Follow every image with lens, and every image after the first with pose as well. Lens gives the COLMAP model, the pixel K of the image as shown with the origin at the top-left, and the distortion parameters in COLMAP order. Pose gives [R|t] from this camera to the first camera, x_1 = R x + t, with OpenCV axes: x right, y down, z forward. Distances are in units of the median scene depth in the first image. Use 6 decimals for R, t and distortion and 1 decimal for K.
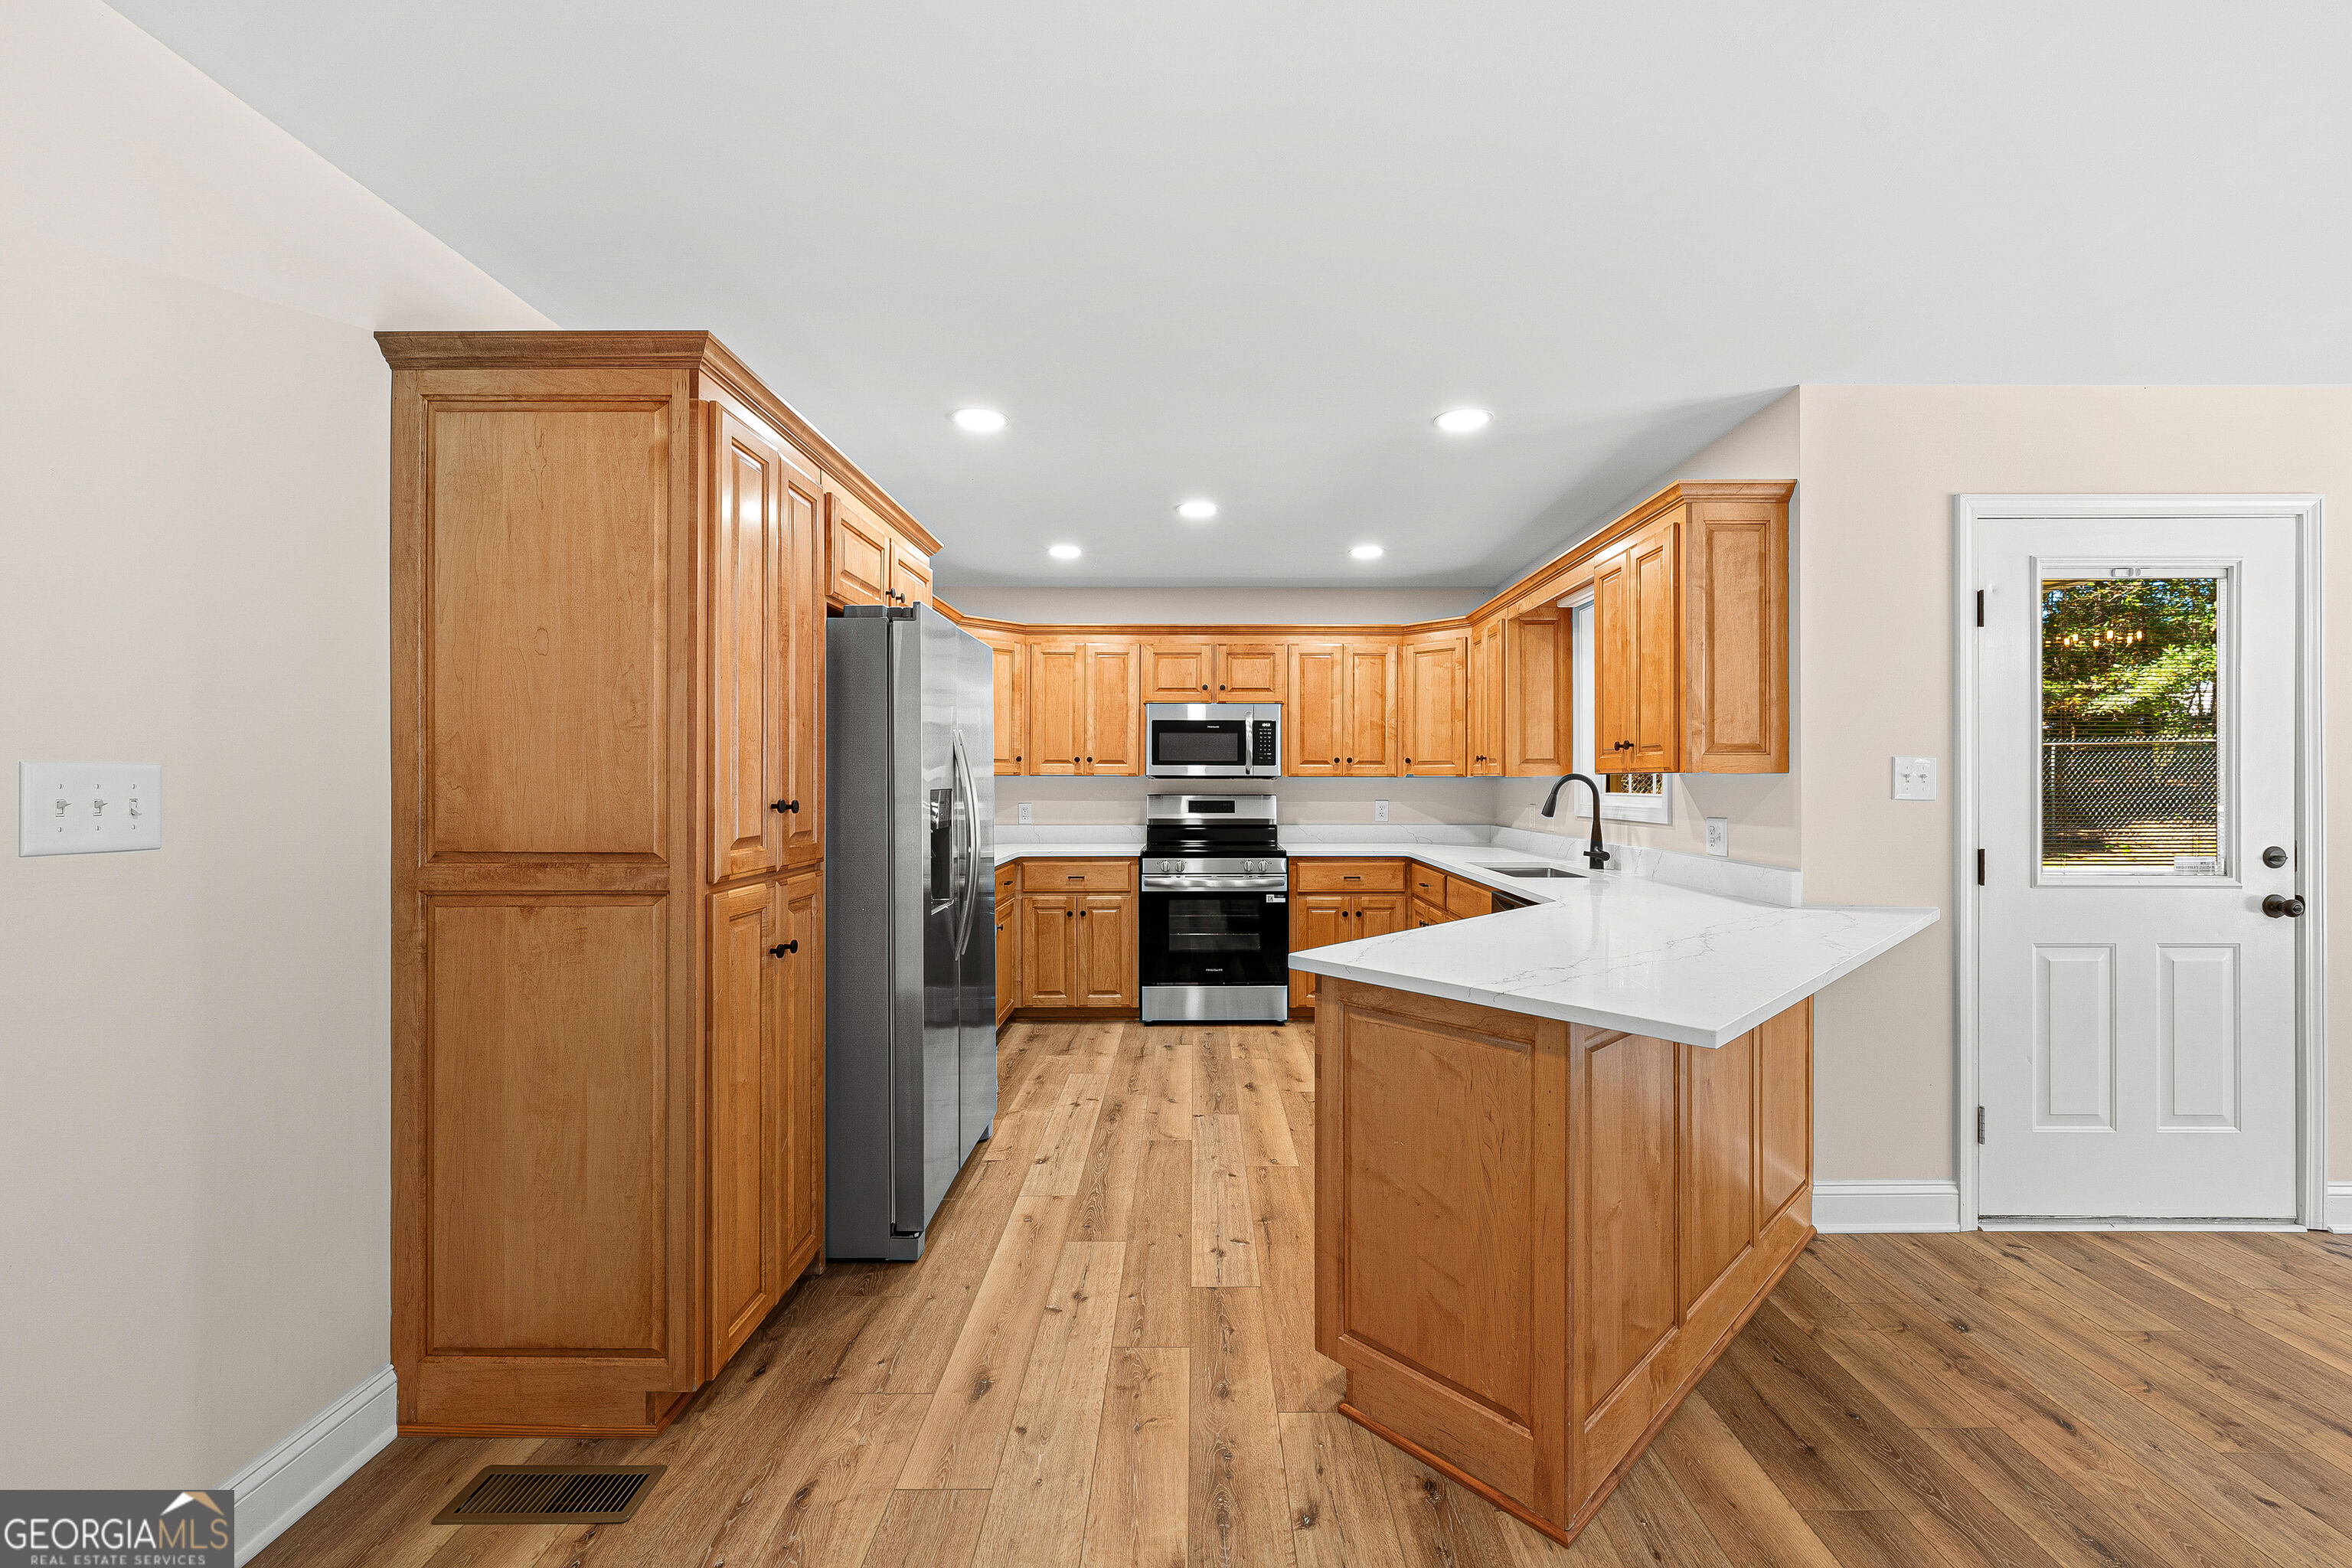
lens RADIAL K [[945.4, 0, 1194.5], [0, 945.4, 779.3], [0, 0, 1]] dist [-0.000332, 0.000410]
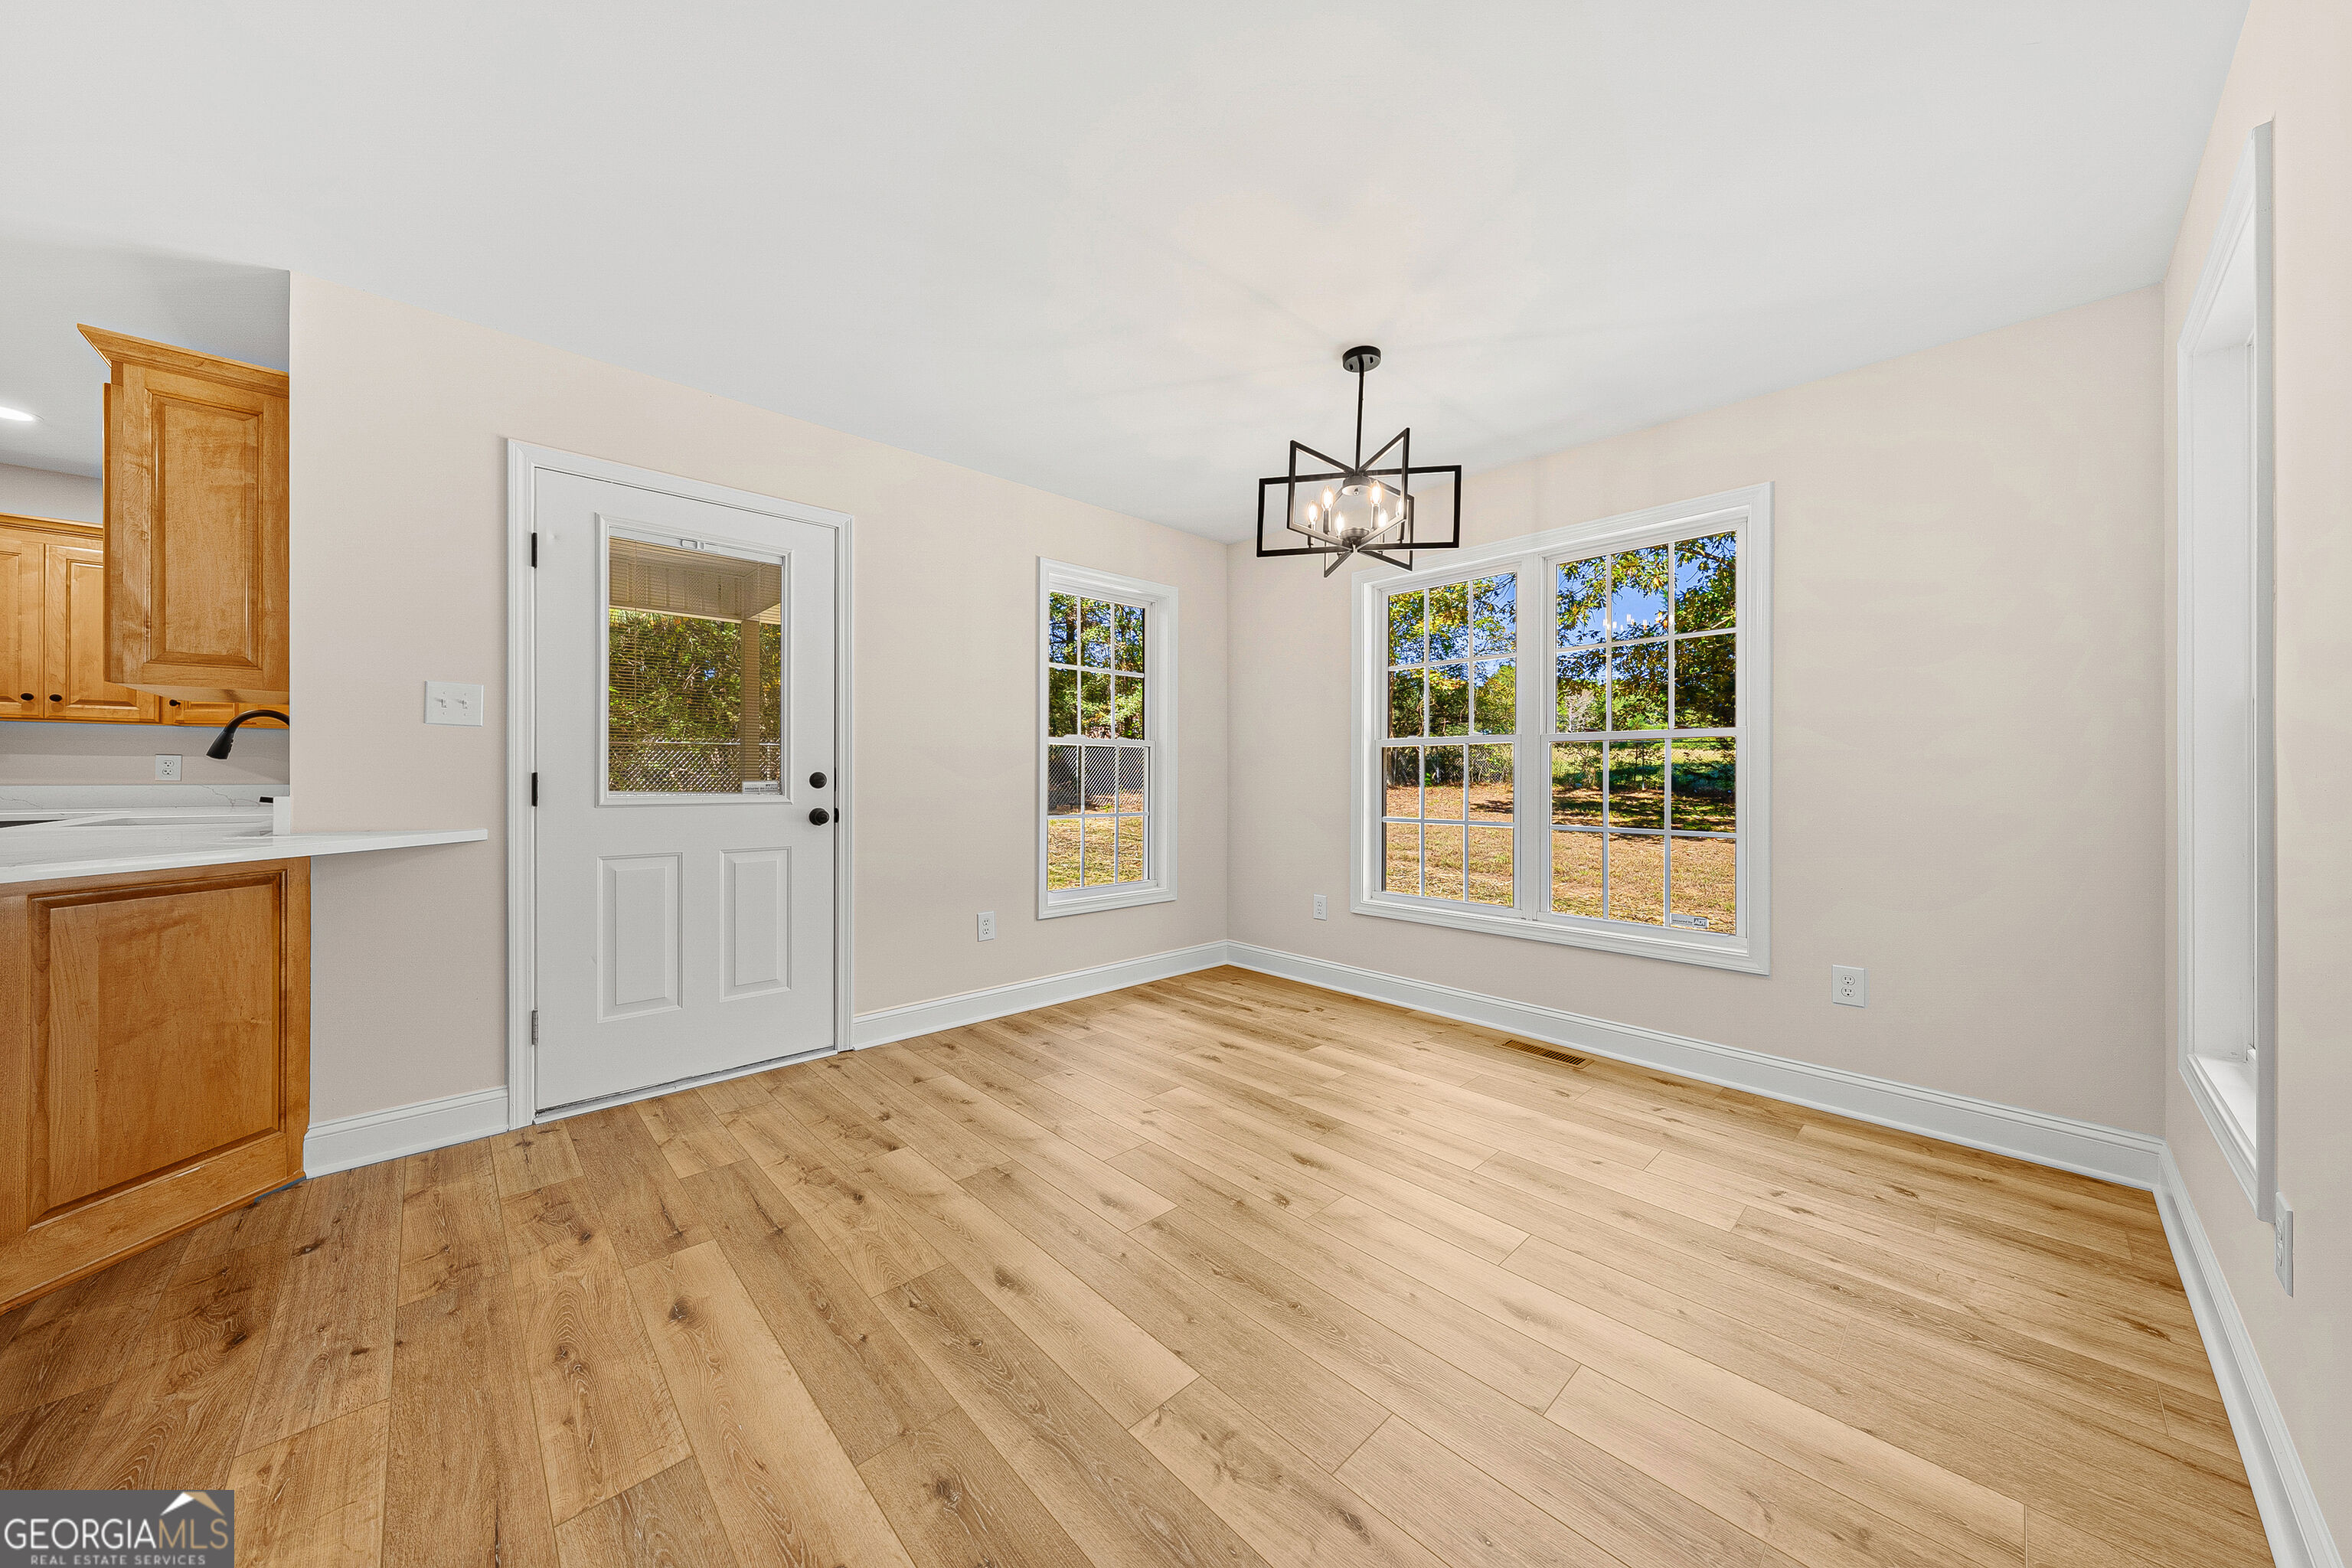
lens RADIAL K [[795.0, 0, 1177.2], [0, 795.0, 777.9], [0, 0, 1]] dist [-0.000484, 0.000180]
pose [[0.726849, 0.000098, 0.686797, 0.520873], [-0.004655, 0.999978, 0.004783, 0.050484], [-0.686782, -0.006674, 0.726833, -0.117294]]
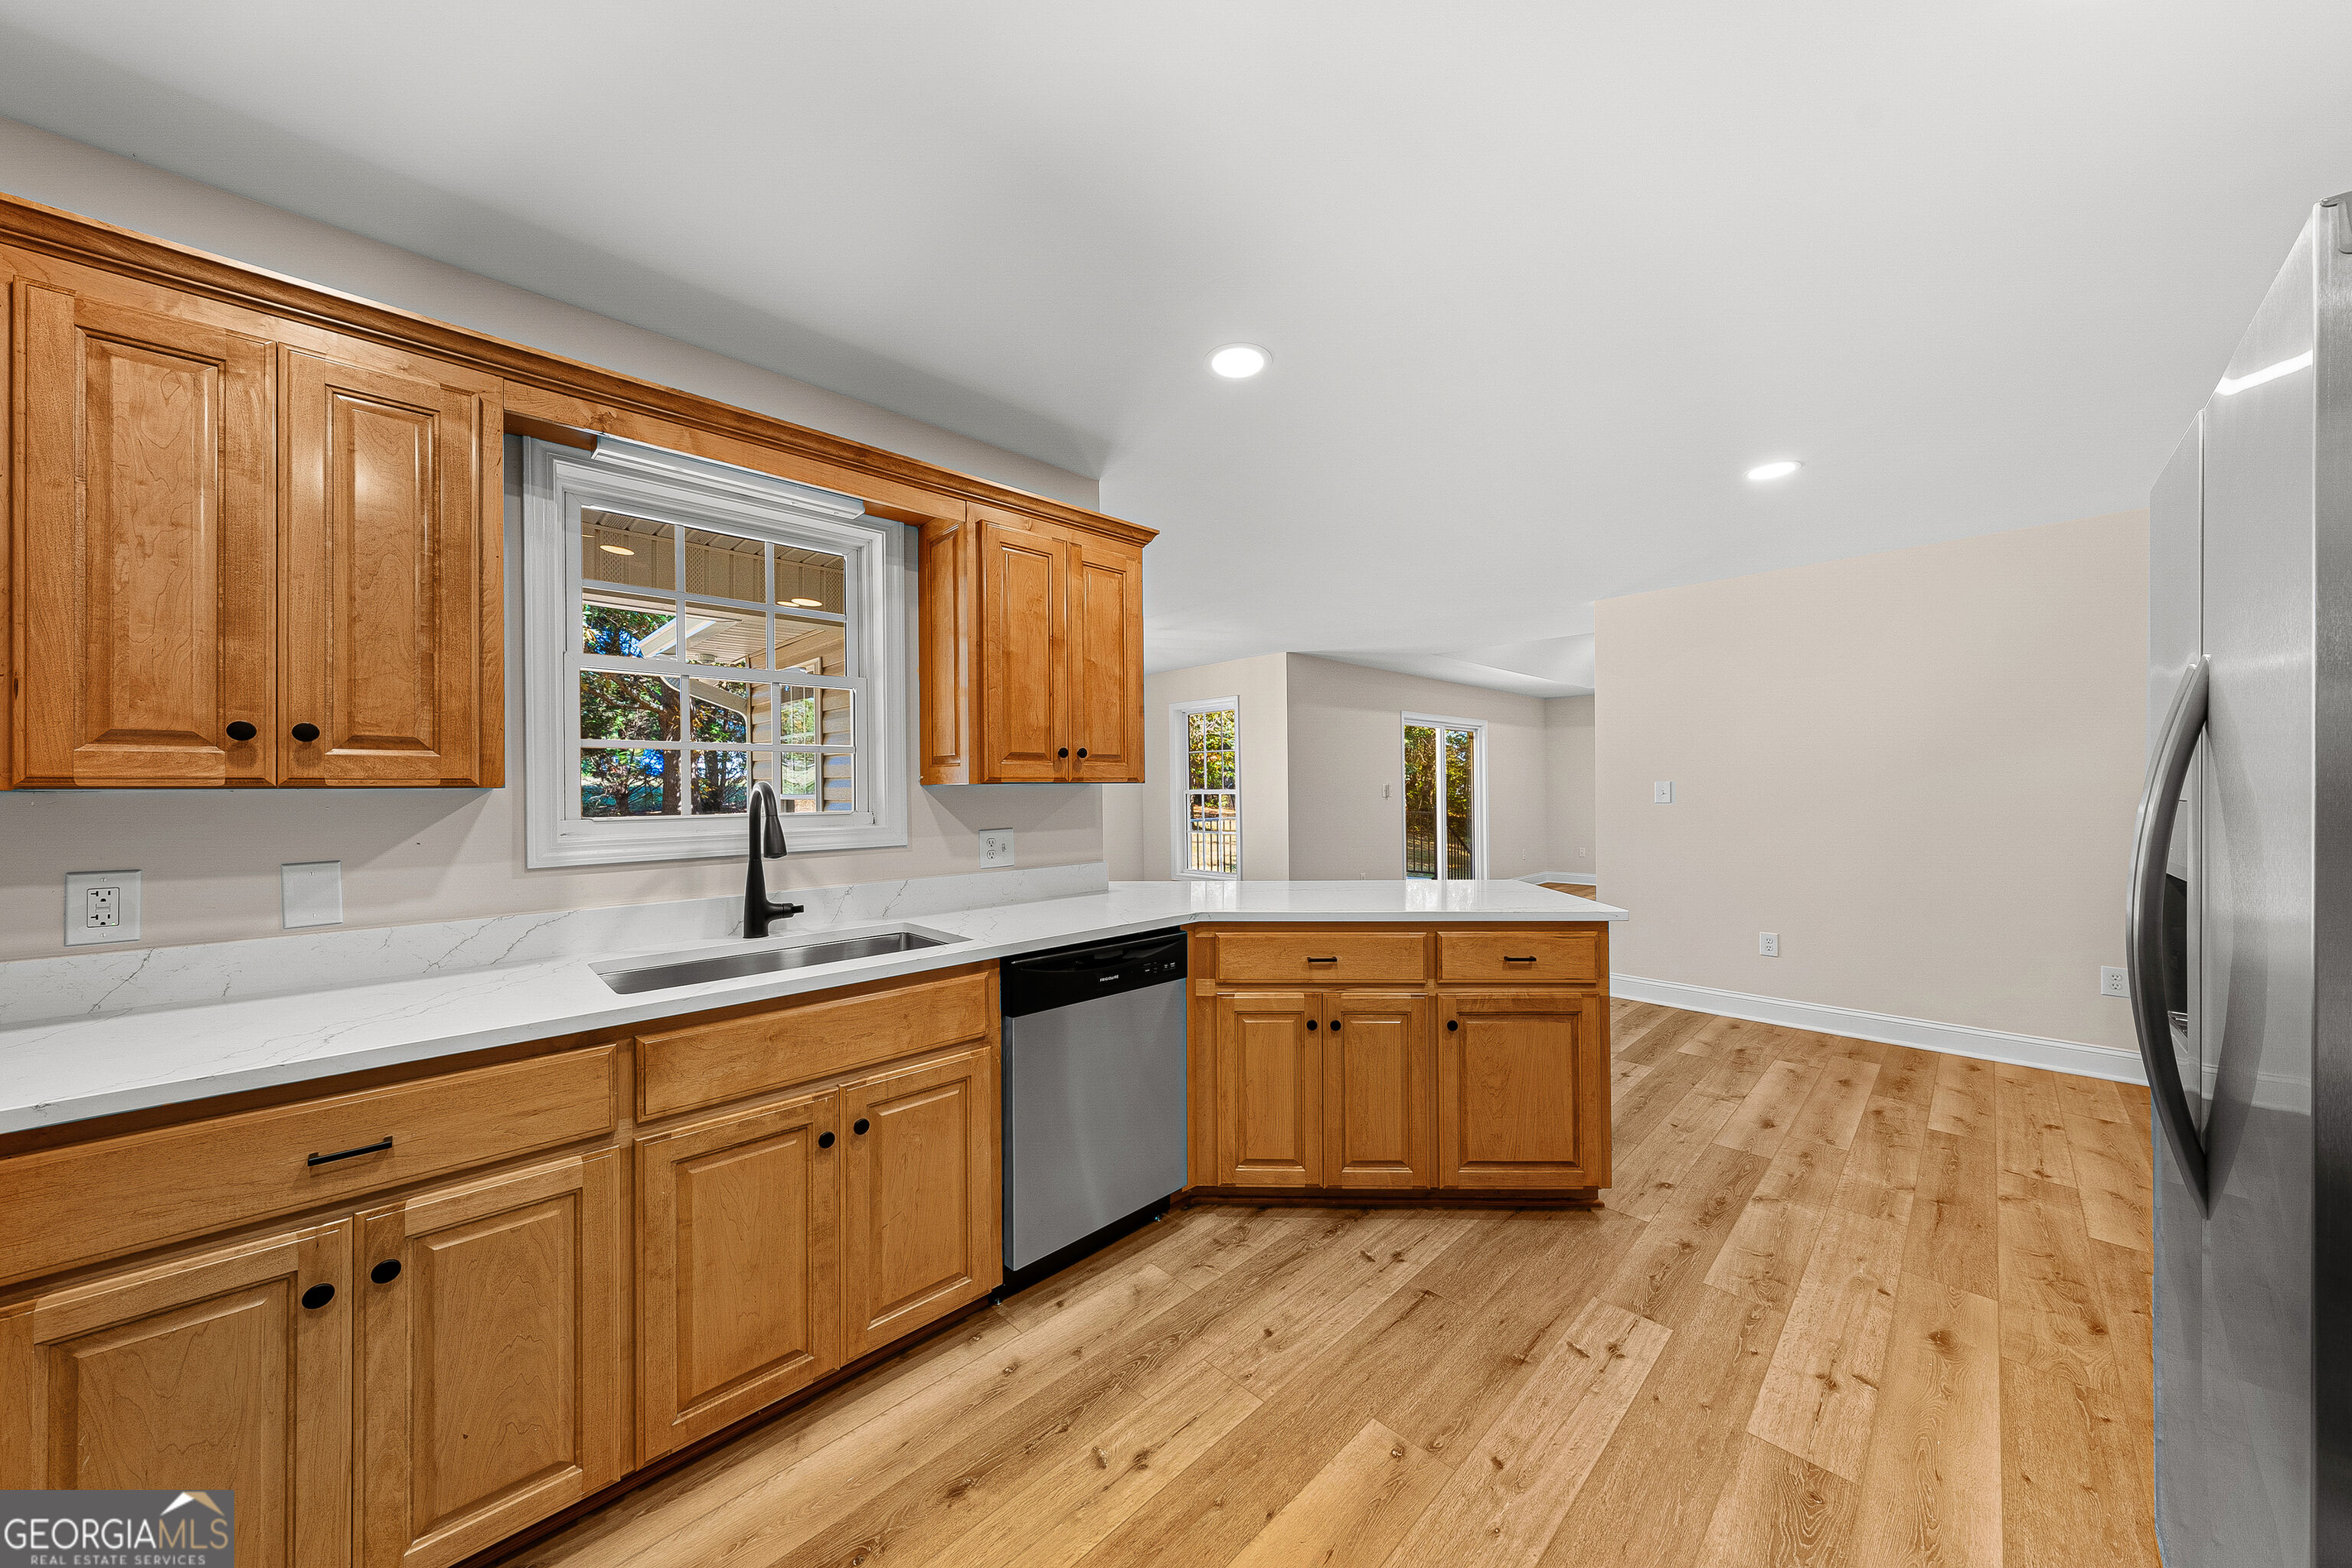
lens RADIAL K [[795.0, 0, 1177.2], [0, 795.0, 777.9], [0, 0, 1]] dist [-0.000484, 0.000180]
pose [[-0.700282, 0.016887, 0.713667, -0.142859], [0.009584, 0.999852, -0.014255, 0.000980], [-0.713802, -0.003143, -0.700340, 1.187261]]
